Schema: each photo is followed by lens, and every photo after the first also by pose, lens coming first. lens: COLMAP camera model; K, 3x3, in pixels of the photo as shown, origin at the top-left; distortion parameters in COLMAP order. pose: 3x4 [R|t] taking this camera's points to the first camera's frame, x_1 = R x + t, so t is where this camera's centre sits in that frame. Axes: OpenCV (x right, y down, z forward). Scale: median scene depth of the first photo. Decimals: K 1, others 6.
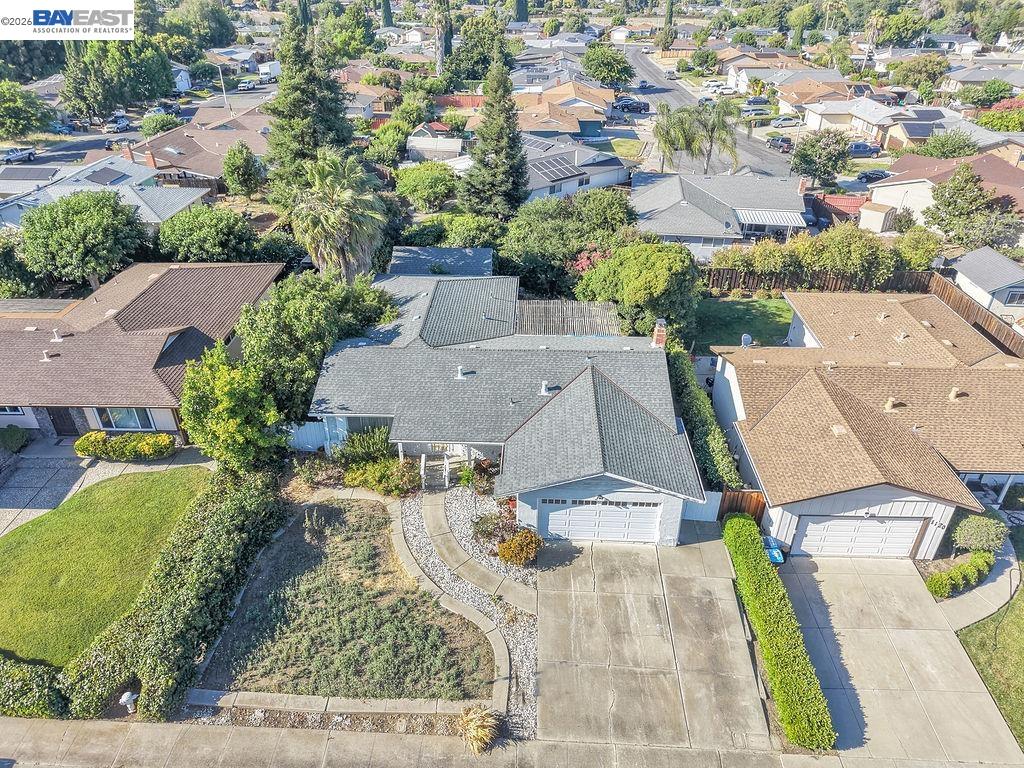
lens RADIAL K [[681.9, 0, 512.9], [0, 681.9, 377.3], [0, 0, 1]] dist [0.014793, -0.008057]
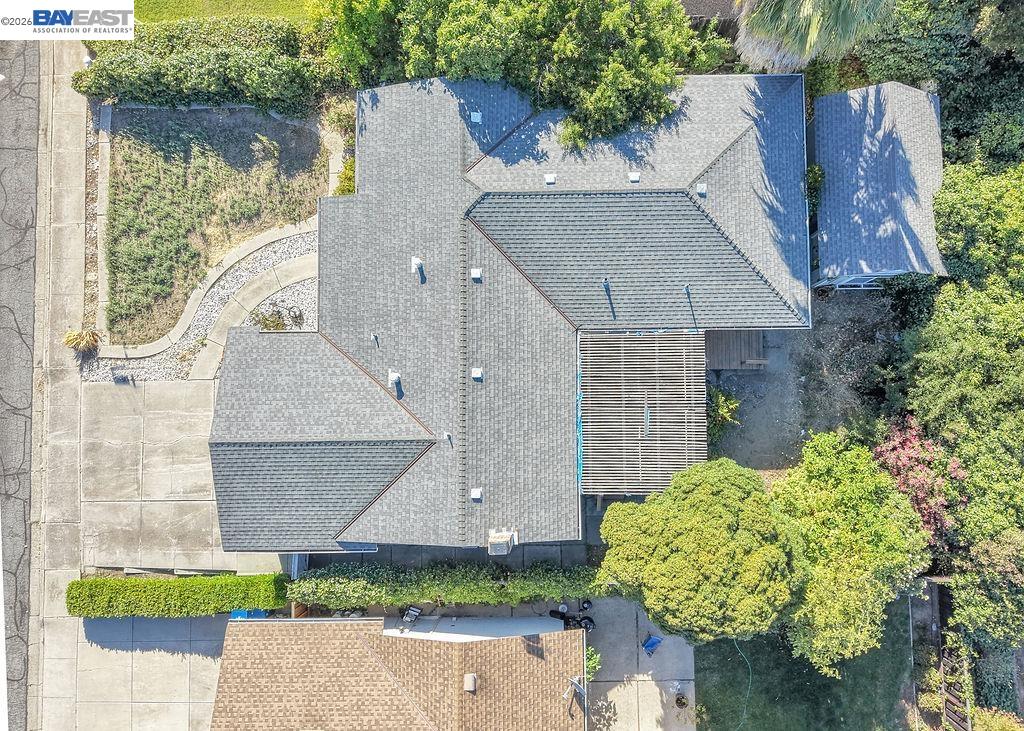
lens RADIAL K [[748.0, 0, 541.1], [0, 748.0, 362.4], [0, 0, 1]] dist [0.009432, 0.002435]
pose [[0.049000, 0.996438, -0.068633, 0.113069], [-0.503958, 0.083992, 0.859635, -0.929314], [0.862337, -0.007534, 0.506278, 0.844638]]
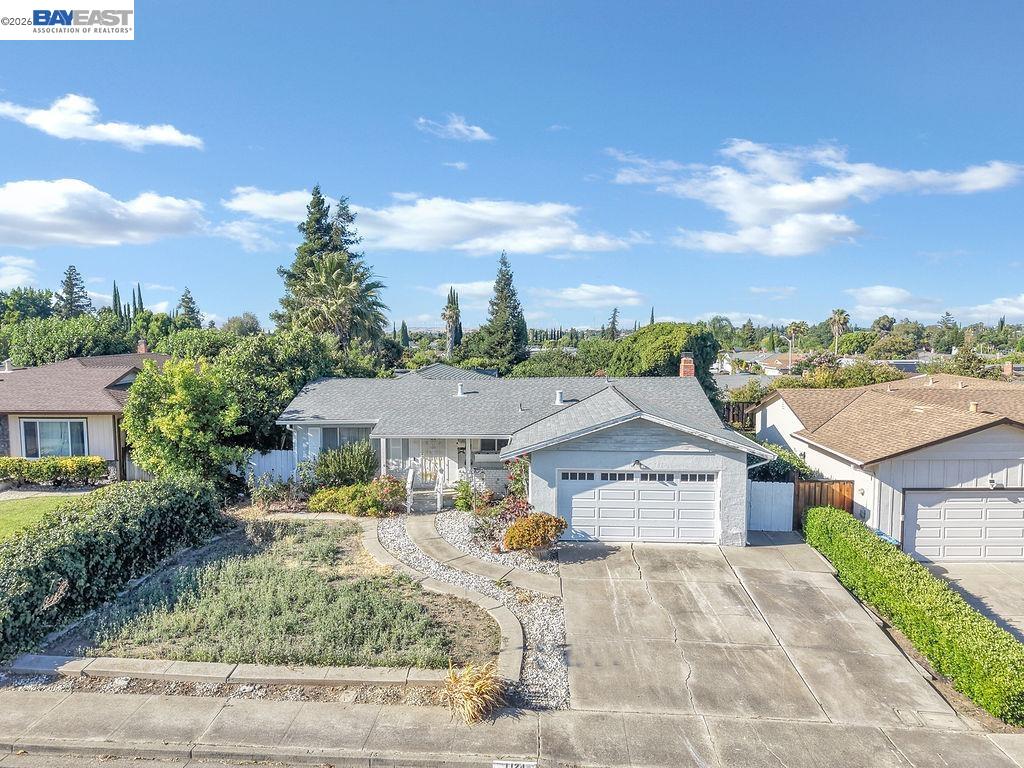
lens RADIAL K [[681.9, 0, 512.9], [0, 681.9, 377.3], [0, 0, 1]] dist [0.014793, -0.008057]
pose [[0.999994, -0.003143, -0.001519, -0.011712], [0.002112, 0.891301, -0.453407, 0.443877], [0.002779, 0.453401, 0.891302, 0.273037]]
